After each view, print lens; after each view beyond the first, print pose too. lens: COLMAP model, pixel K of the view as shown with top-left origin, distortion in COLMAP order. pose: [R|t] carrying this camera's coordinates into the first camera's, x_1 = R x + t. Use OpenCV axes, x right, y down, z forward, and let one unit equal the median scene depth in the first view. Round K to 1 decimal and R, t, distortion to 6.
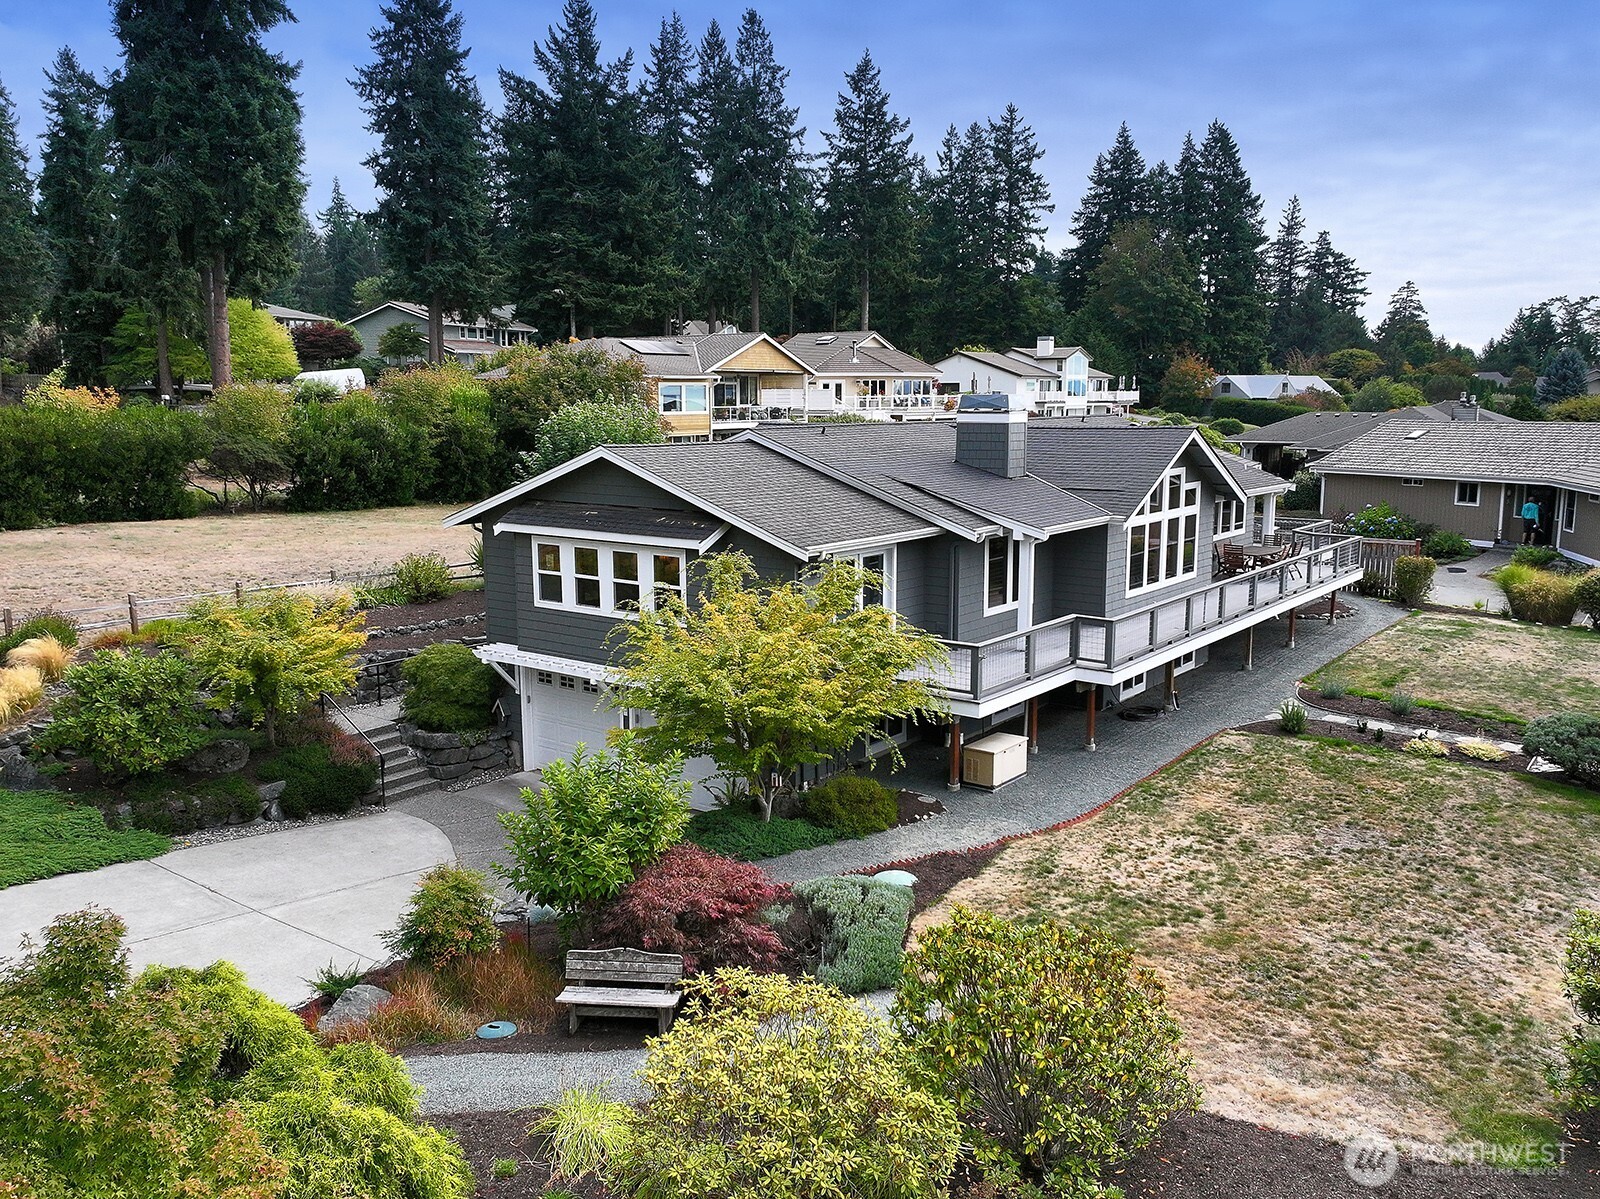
lens RADIAL K [[1291.6, 0, 802.7], [0, 1291.6, 595.6], [0, 0, 1]] dist [-0.002720, 0.013269]
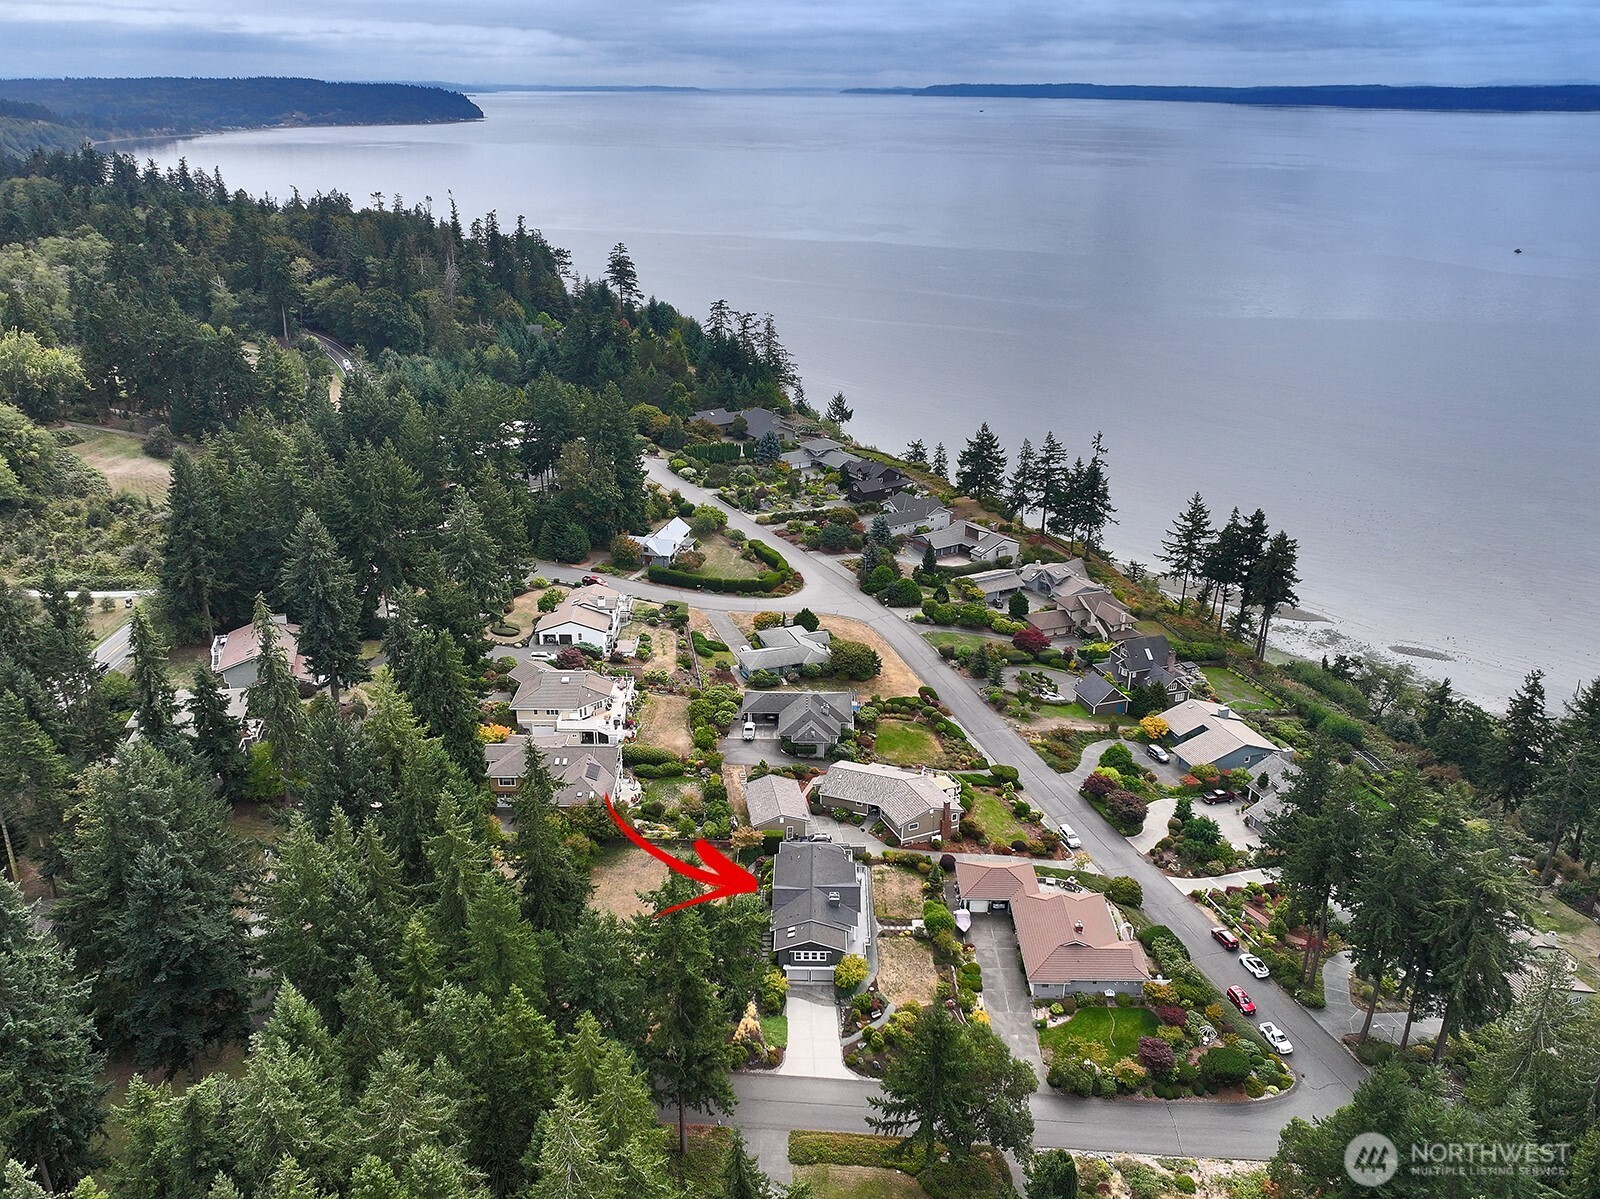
lens RADIAL K [[1291.6, 0, 802.7], [0, 1291.6, 595.6], [0, 0, 1]] dist [-0.002720, 0.013269]
pose [[0.802745, -0.212574, 0.557147, -1.167726], [0.082516, 0.964914, 0.249263, -1.160293], [-0.590586, -0.154121, 0.792120, -1.339090]]
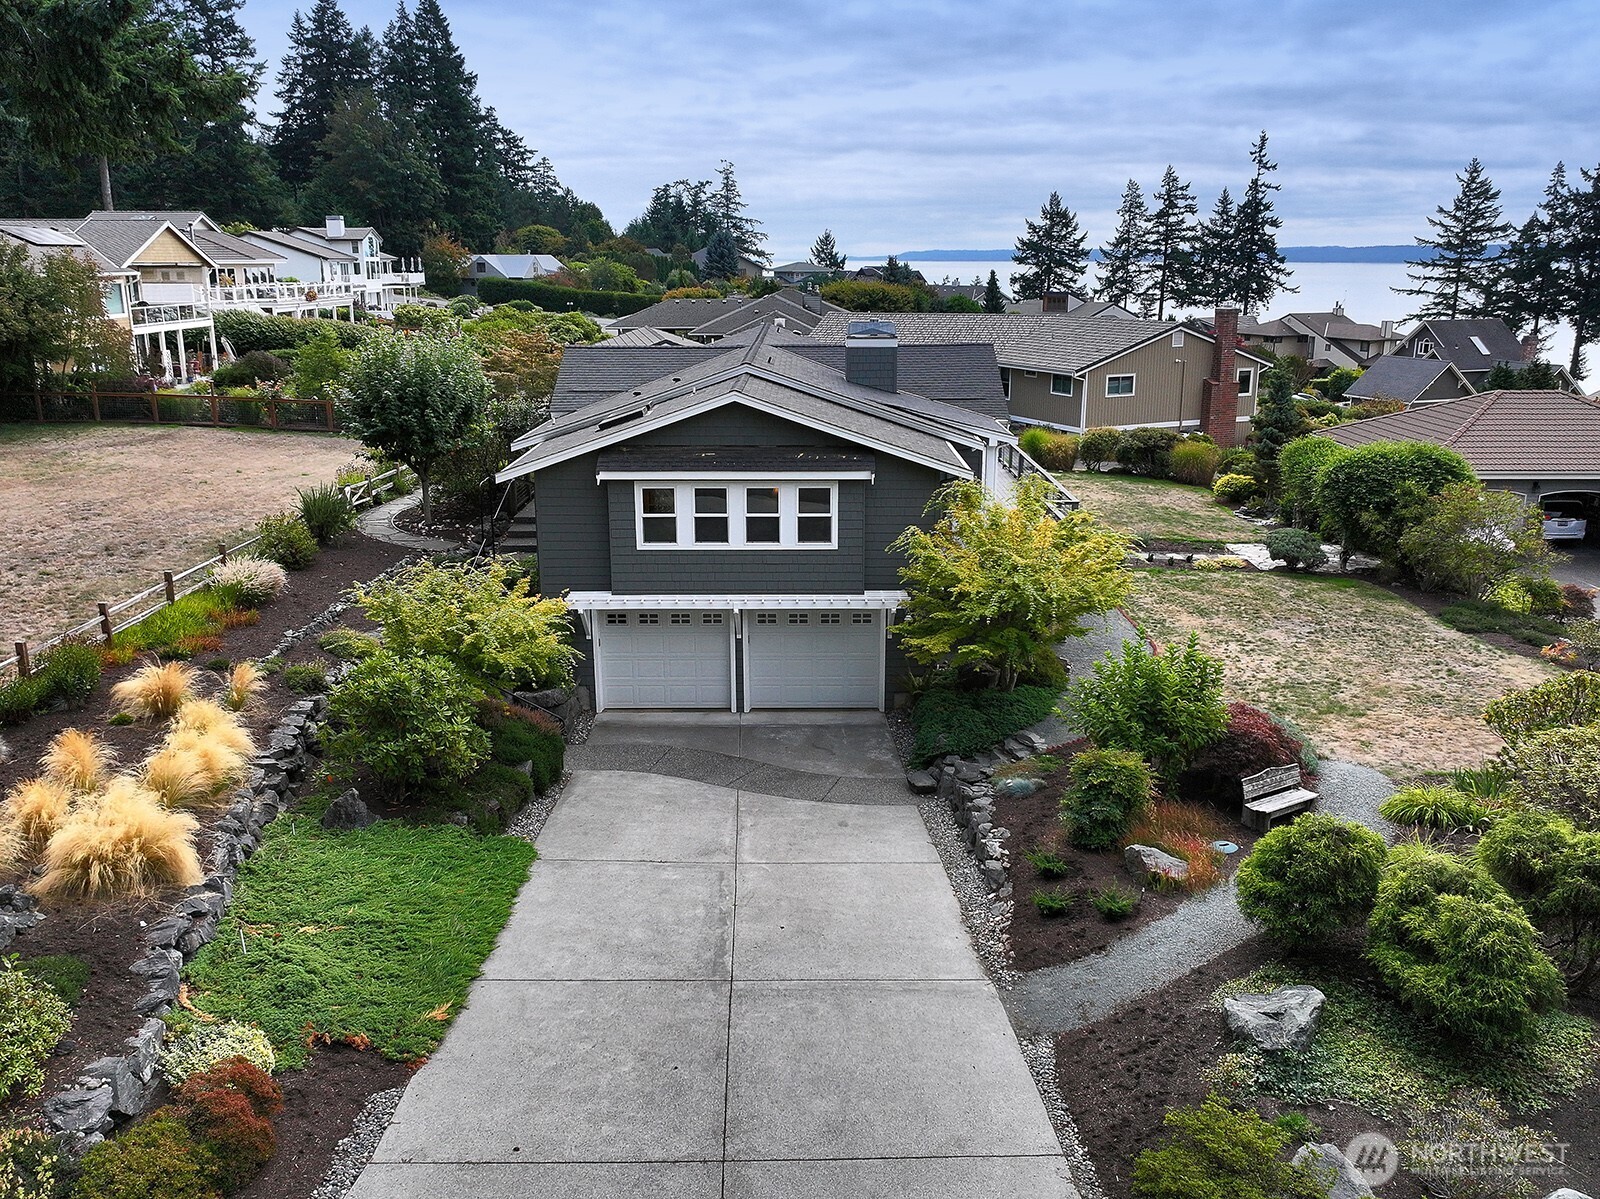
lens RADIAL K [[1291.6, 0, 802.7], [0, 1291.6, 595.6], [0, 0, 1]] dist [-0.002720, 0.013269]
pose [[0.793552, -0.151992, 0.589215, -0.241760], [0.093146, 0.987232, 0.129215, -0.025834], [-0.601331, -0.047656, 0.797577, 0.033532]]
